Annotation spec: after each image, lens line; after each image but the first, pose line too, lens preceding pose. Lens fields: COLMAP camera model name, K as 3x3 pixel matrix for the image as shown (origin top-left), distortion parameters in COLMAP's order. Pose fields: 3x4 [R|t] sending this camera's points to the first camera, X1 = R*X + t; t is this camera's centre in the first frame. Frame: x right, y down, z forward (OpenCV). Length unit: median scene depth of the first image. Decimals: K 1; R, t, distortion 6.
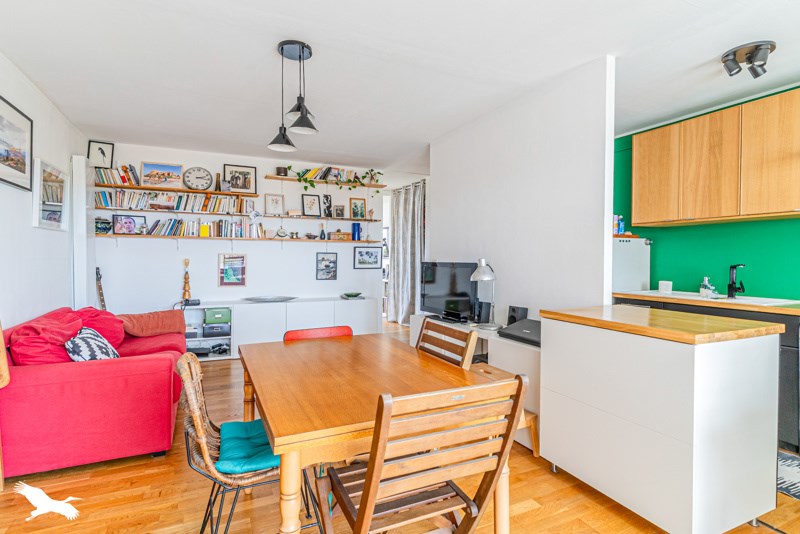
lens RADIAL K [[428.1, 0, 402.0], [0, 428.1, 256.3], [0, 0, 1]] dist [-0.002161, -0.000311]
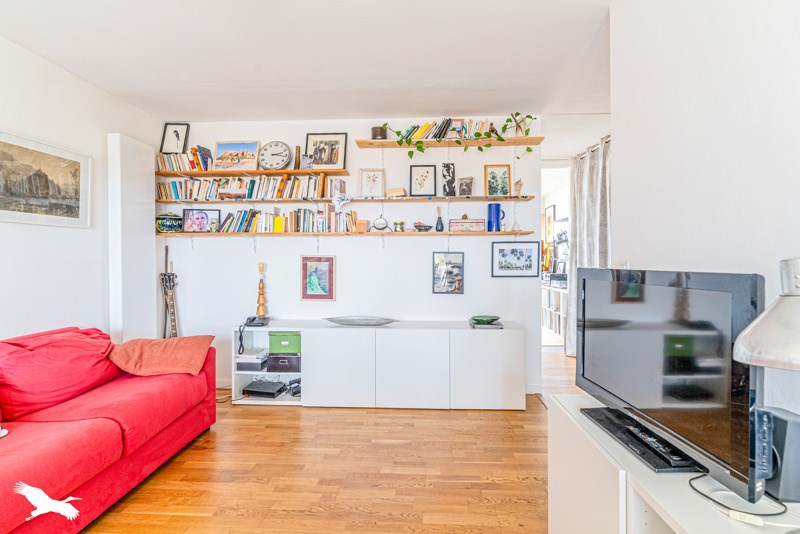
lens RADIAL K [[428.1, 0, 402.0], [0, 428.1, 256.3], [0, 0, 1]] dist [-0.002161, -0.000311]
pose [[0.889696, -0.010878, -0.456424, 0.061130], [0.008053, 0.999934, -0.008136, 0.002983], [0.456482, 0.003563, 0.889725, 0.404383]]
